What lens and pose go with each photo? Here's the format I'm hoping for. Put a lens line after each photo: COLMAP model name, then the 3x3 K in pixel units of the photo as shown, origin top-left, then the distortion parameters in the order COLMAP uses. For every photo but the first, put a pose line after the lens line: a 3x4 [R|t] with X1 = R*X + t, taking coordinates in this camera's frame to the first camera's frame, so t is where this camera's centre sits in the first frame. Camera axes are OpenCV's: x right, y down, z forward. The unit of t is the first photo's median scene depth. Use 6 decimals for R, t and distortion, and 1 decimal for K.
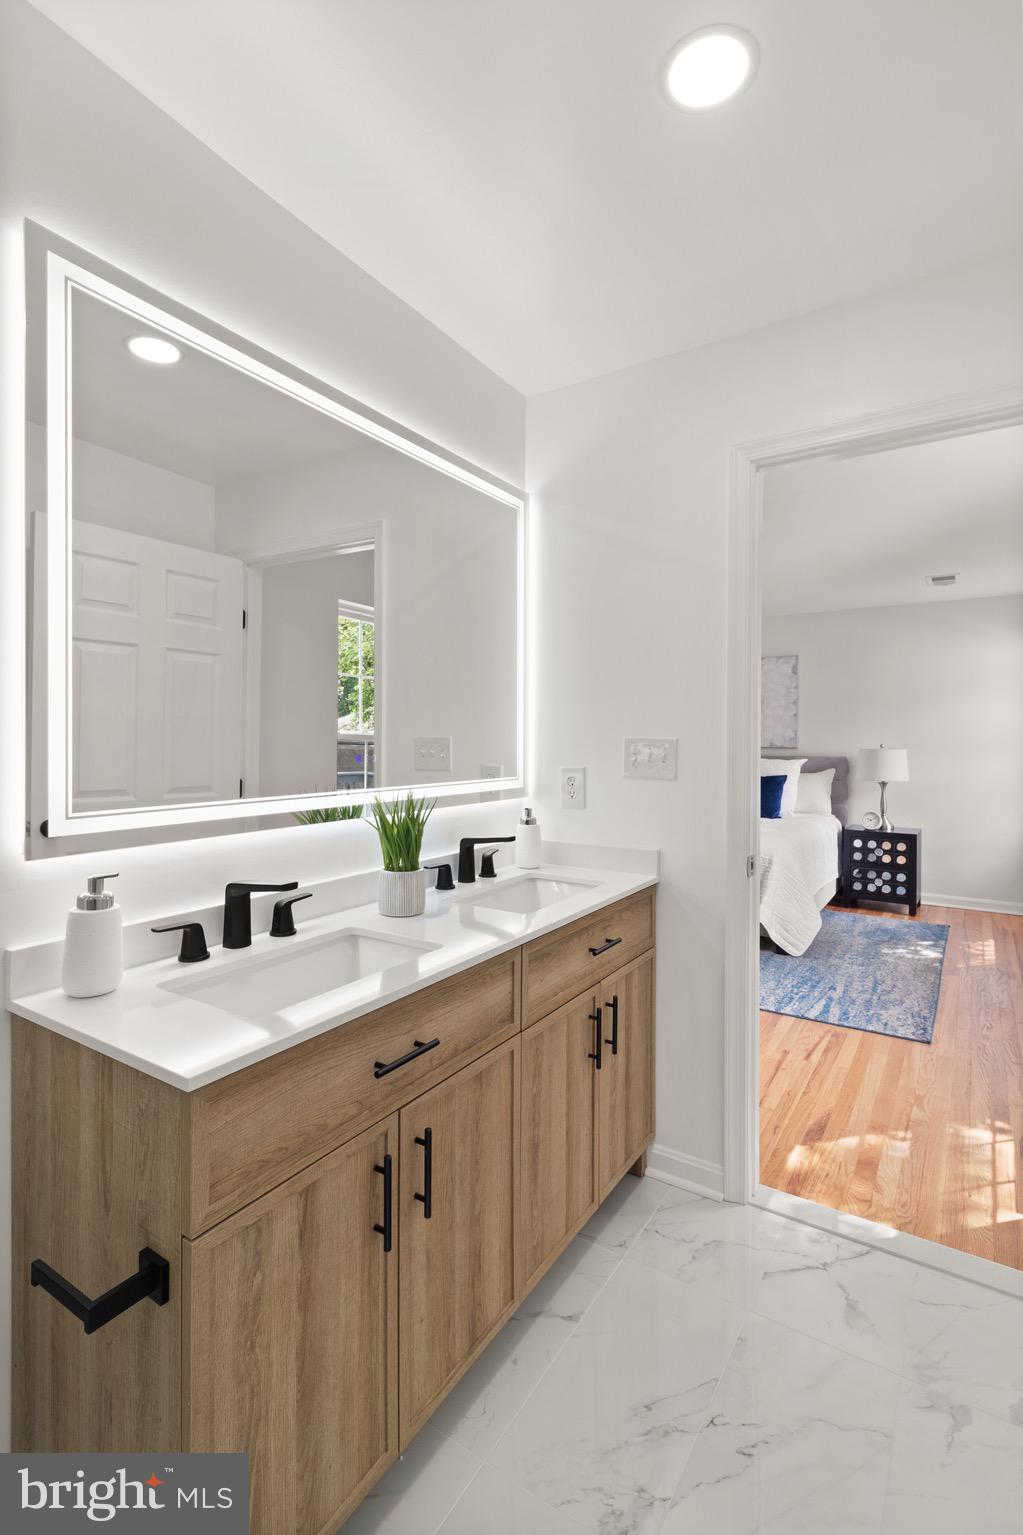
lens RADIAL K [[713.6, 0, 518.8], [0, 713.6, 739.9], [0, 0, 1]] dist [0.001371, 0.000642]
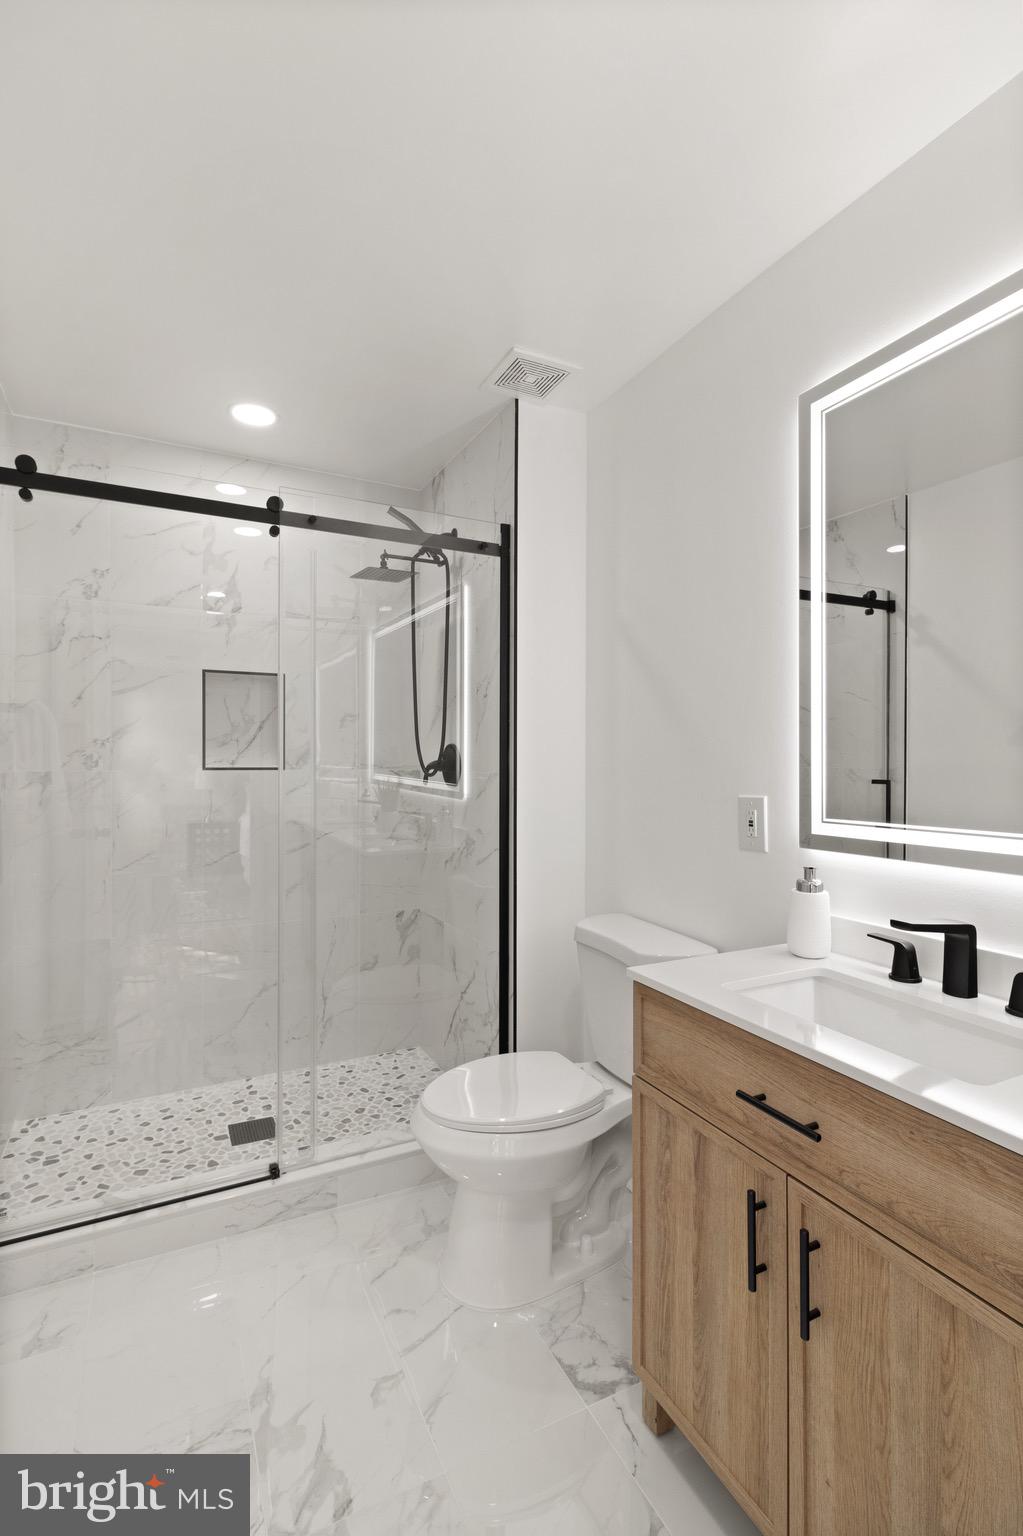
lens RADIAL K [[714.0, 0, 516.7], [0, 714.0, 761.8], [0, 0, 1]] dist [0.001371, 0.000642]
pose [[-0.495621, -0.004687, -0.868526, 0.798718], [-0.008528, 0.999963, -0.000530, 0.005130], [0.868497, 0.007144, -0.495643, 1.172797]]
